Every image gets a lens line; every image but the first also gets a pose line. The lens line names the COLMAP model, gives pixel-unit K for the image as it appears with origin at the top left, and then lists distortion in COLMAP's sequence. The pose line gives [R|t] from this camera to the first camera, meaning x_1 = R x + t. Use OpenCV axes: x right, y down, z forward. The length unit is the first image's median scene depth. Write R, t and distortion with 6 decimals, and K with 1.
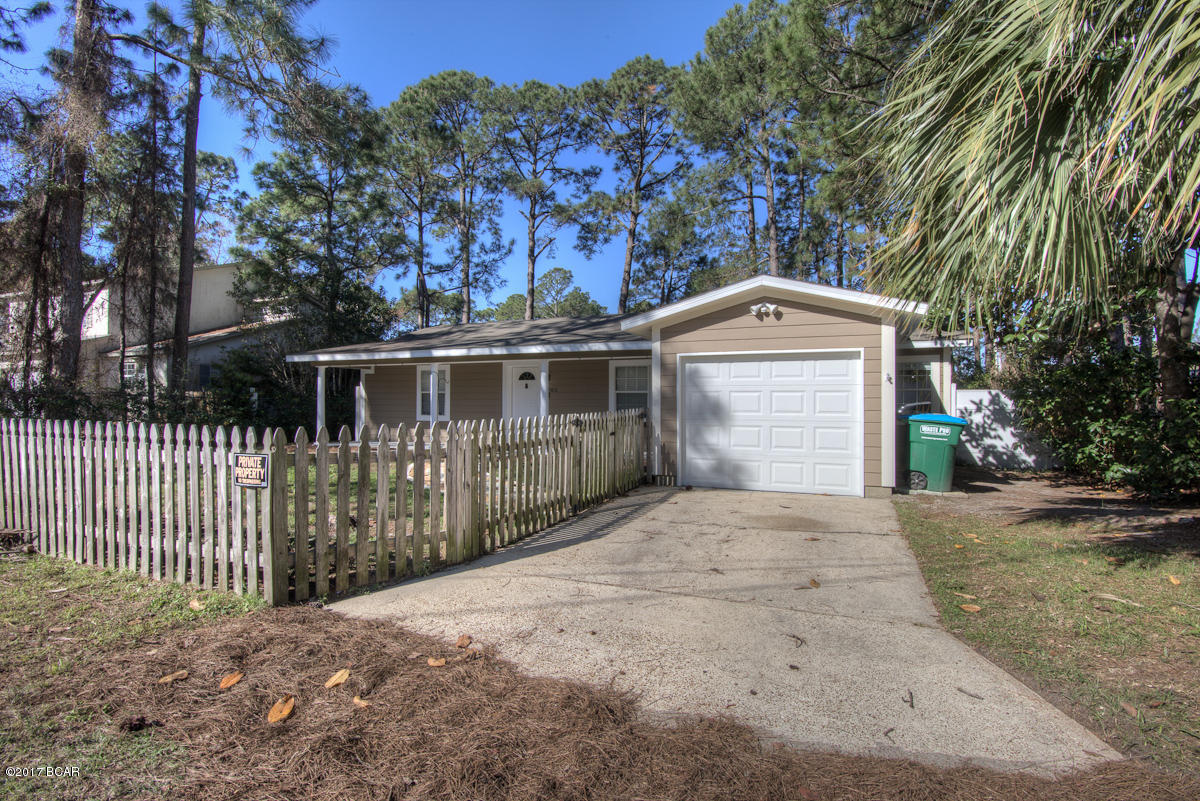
lens RADIAL K [[583.6, 0, 596.9], [0, 583.6, 398.9], [0, 0, 1]] dist [-0.024041, 0.000368]
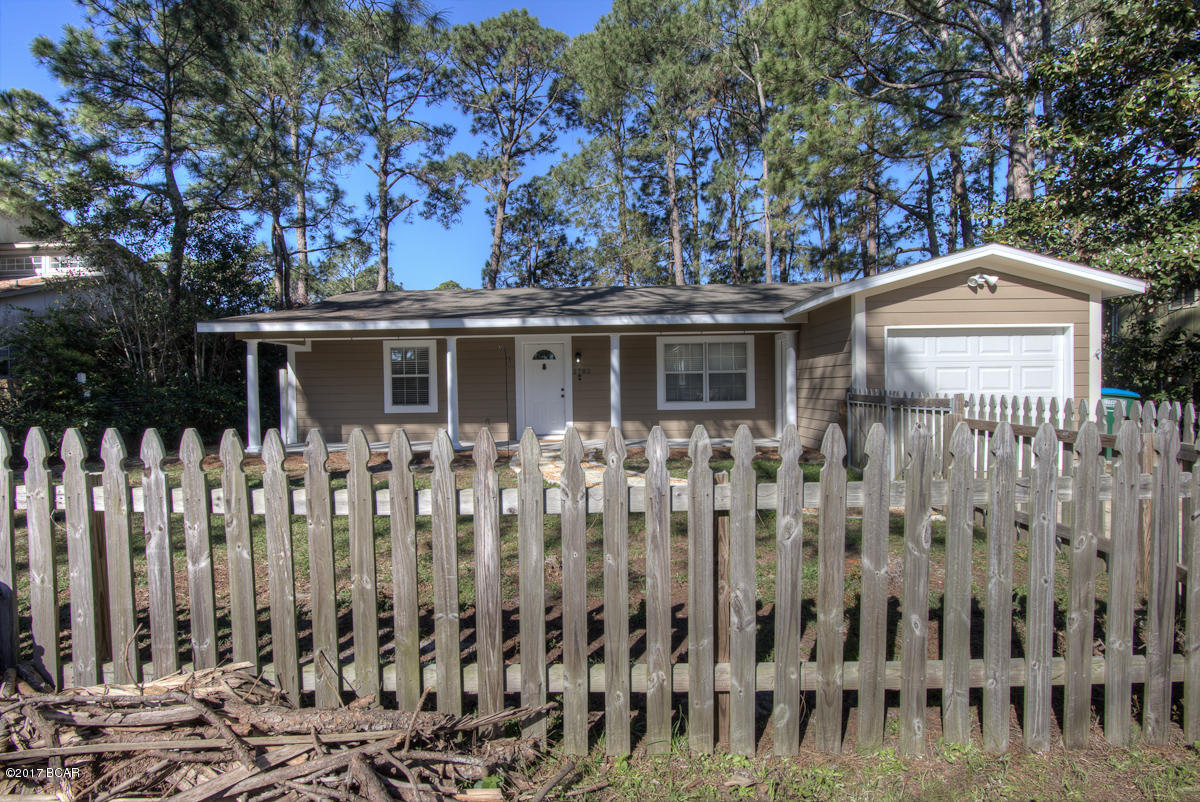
lens RADIAL K [[583.6, 0, 596.9], [0, 583.6, 399.4], [0, 0, 1]] dist [-0.024041, 0.000368]
pose [[0.923268, -0.024685, 0.383362, -0.367571], [0.015319, 0.999505, 0.027467, 0.002191], [-0.383850, -0.019487, 0.923190, 0.207377]]
